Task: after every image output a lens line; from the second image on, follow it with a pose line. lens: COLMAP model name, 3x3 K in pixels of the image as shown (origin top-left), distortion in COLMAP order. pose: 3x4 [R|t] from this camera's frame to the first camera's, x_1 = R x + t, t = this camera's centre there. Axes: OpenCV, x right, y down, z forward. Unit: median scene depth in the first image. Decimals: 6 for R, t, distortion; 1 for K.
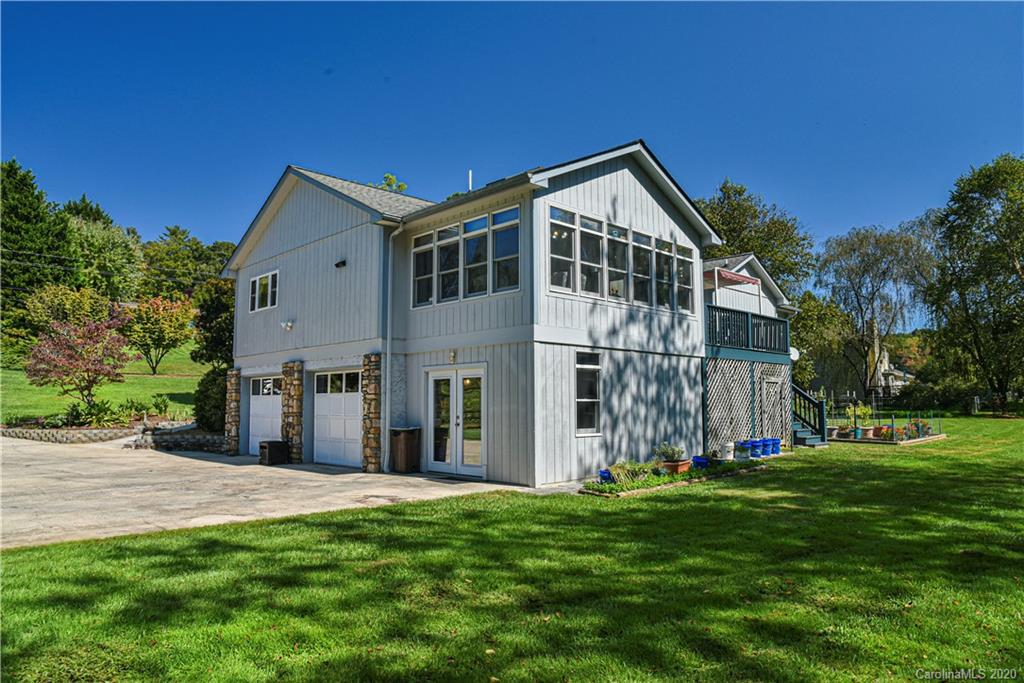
lens RADIAL K [[676.5, 0, 508.6], [0, 676.5, 347.2], [0, 0, 1]] dist [-0.045637, 0.000256]
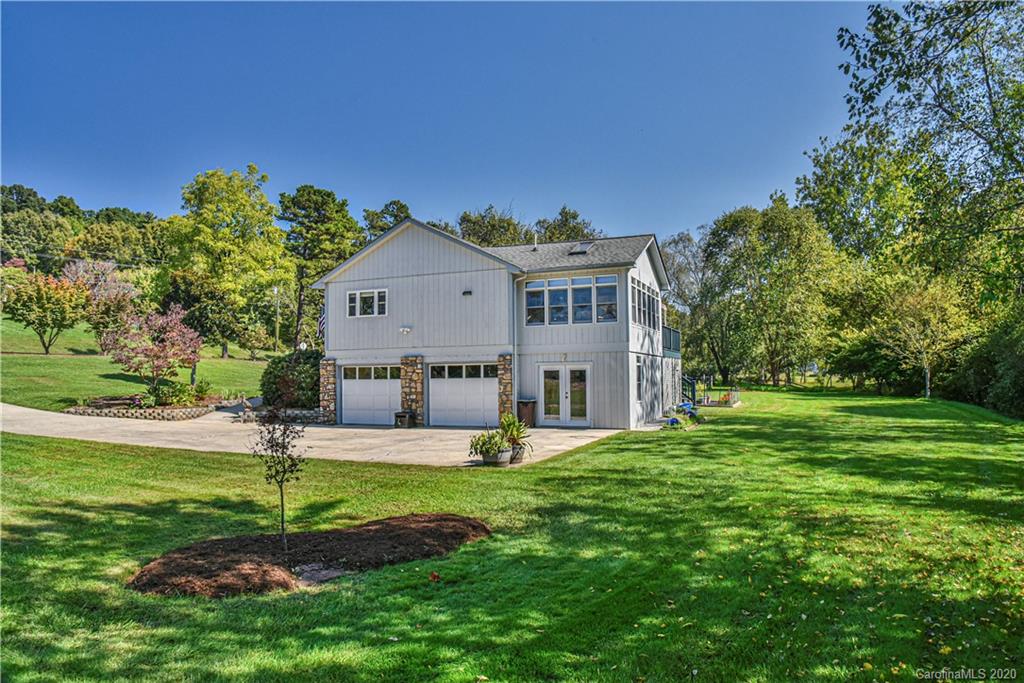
lens RADIAL K [[676.5, 0, 515.5], [0, 676.5, 337.3], [0, 0, 1]] dist [-0.045637, 0.000256]
pose [[0.920228, 0.017149, 0.391006, -0.788438], [-0.026361, 0.999487, 0.018204, -0.058441], [-0.390493, -0.027059, 0.920208, -0.467817]]
